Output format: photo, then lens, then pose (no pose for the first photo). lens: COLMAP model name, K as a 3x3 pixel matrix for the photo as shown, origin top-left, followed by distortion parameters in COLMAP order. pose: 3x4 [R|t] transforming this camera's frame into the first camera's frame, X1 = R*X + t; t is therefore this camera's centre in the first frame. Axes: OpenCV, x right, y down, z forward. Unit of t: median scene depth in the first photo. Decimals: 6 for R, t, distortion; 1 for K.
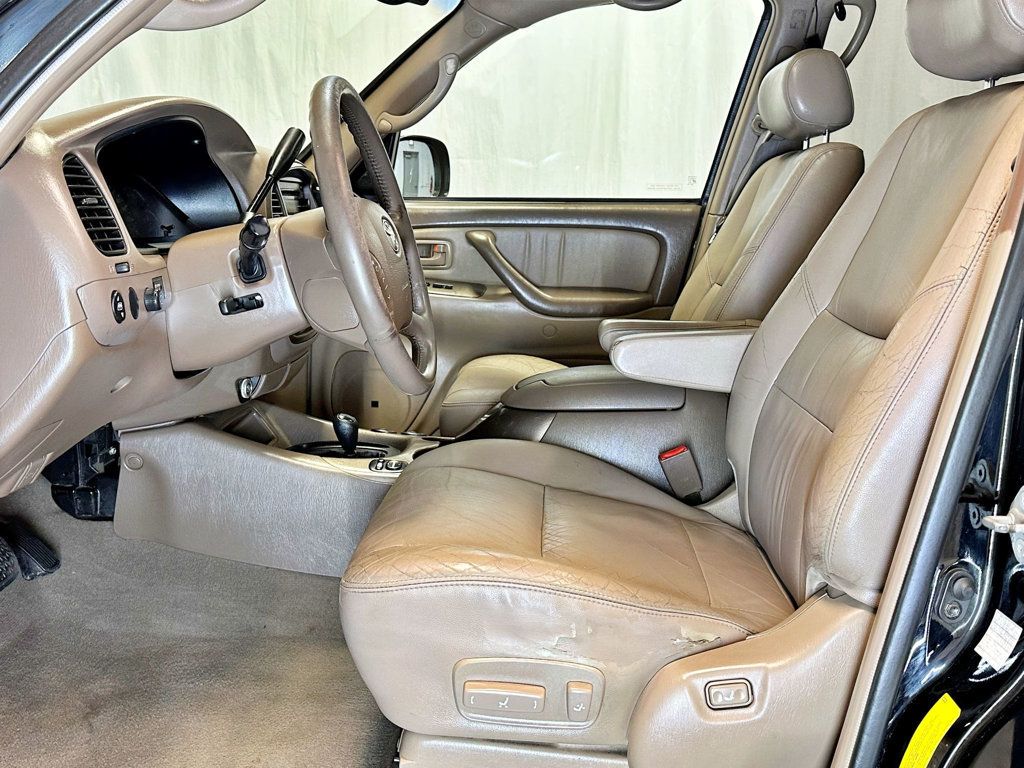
lens RADIAL K [[1007.2, 0, 512.0], [0, 1007.2, 384.0], [0, 0, 1]] dist [0.193870, -0.423238]
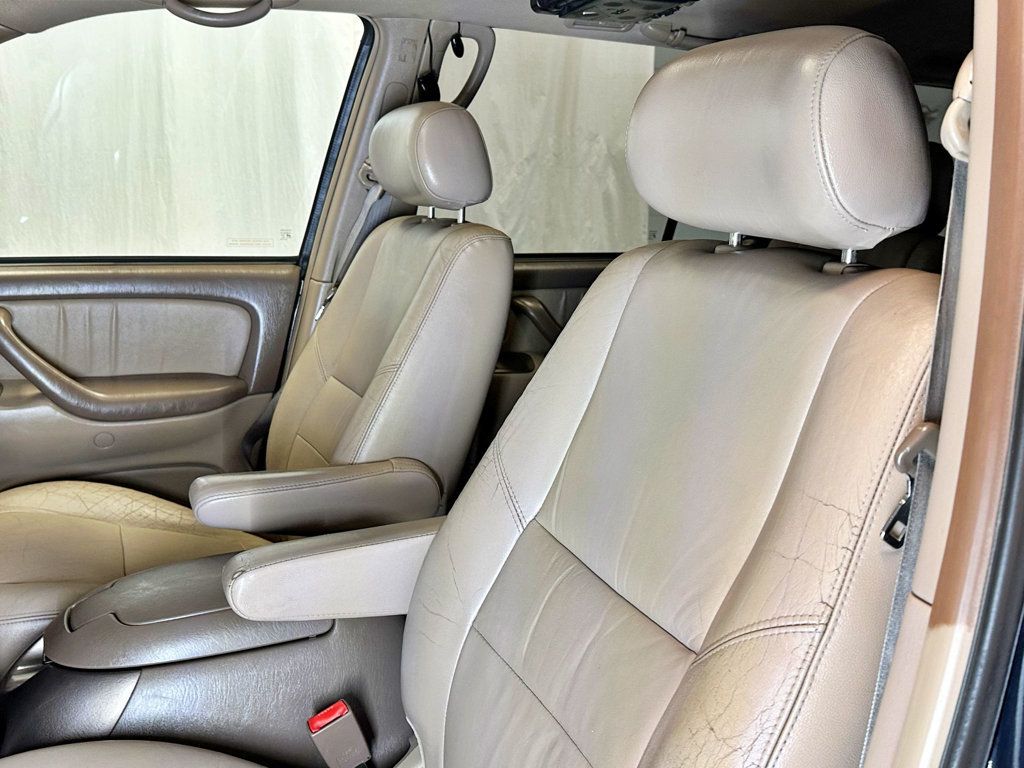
lens RADIAL K [[1007.2, 0, 512.0], [0, 1007.2, 384.0], [0, 0, 1]] dist [0.193870, -0.423238]
pose [[0.907078, -0.071312, 0.414879, -0.000921], [0.050680, 0.996878, 0.060545, -0.124748], [-0.417902, -0.033893, 0.907860, 0.204072]]
